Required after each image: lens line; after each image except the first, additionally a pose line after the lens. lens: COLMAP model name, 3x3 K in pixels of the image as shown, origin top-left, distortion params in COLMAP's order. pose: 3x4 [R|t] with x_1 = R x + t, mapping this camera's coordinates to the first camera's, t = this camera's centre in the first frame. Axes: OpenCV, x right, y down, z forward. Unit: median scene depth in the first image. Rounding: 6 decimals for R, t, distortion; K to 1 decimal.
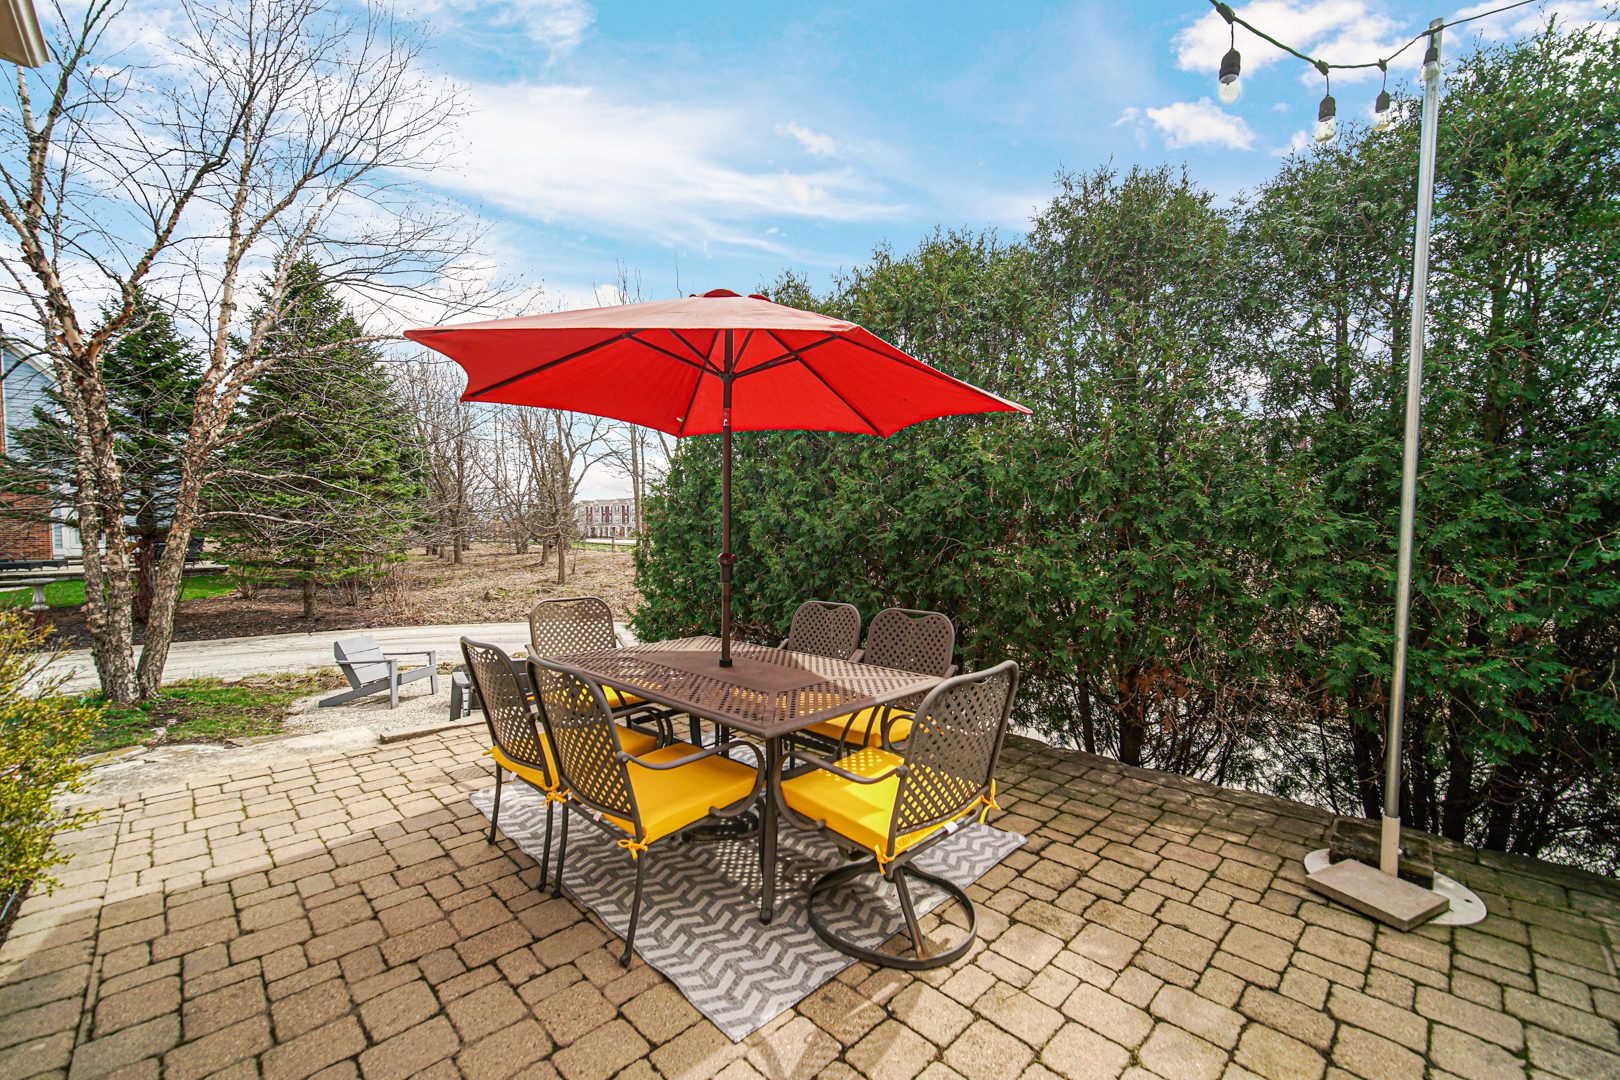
lens RADIAL K [[694.1, 0, 805.6], [0, 694.1, 539.3], [0, 0, 1]] dist [0.001551, 0.000339]
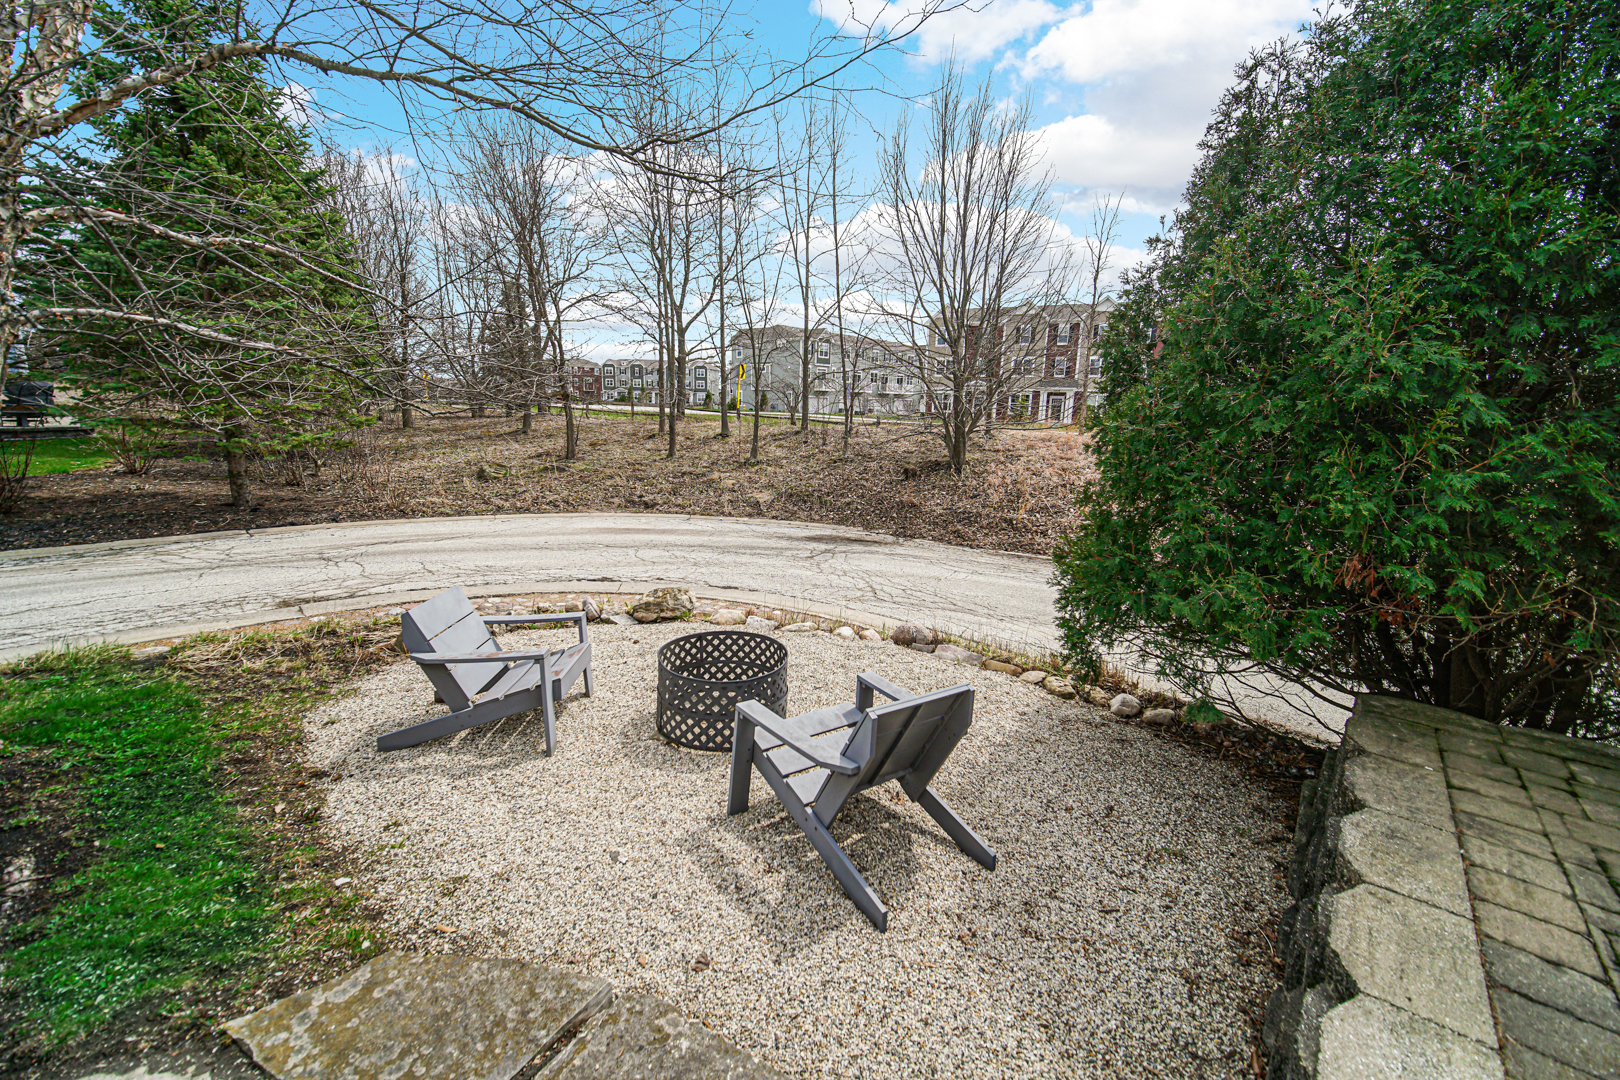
lens RADIAL K [[694.1, 0, 815.7], [0, 694.1, 525.1], [0, 0, 1]] dist [0.001551, 0.000339]
pose [[0.993960, 0.008788, 0.109387, -0.215881], [-0.026482, 0.986538, 0.161372, 0.005711], [-0.106496, -0.163294, 0.980813, 0.252568]]
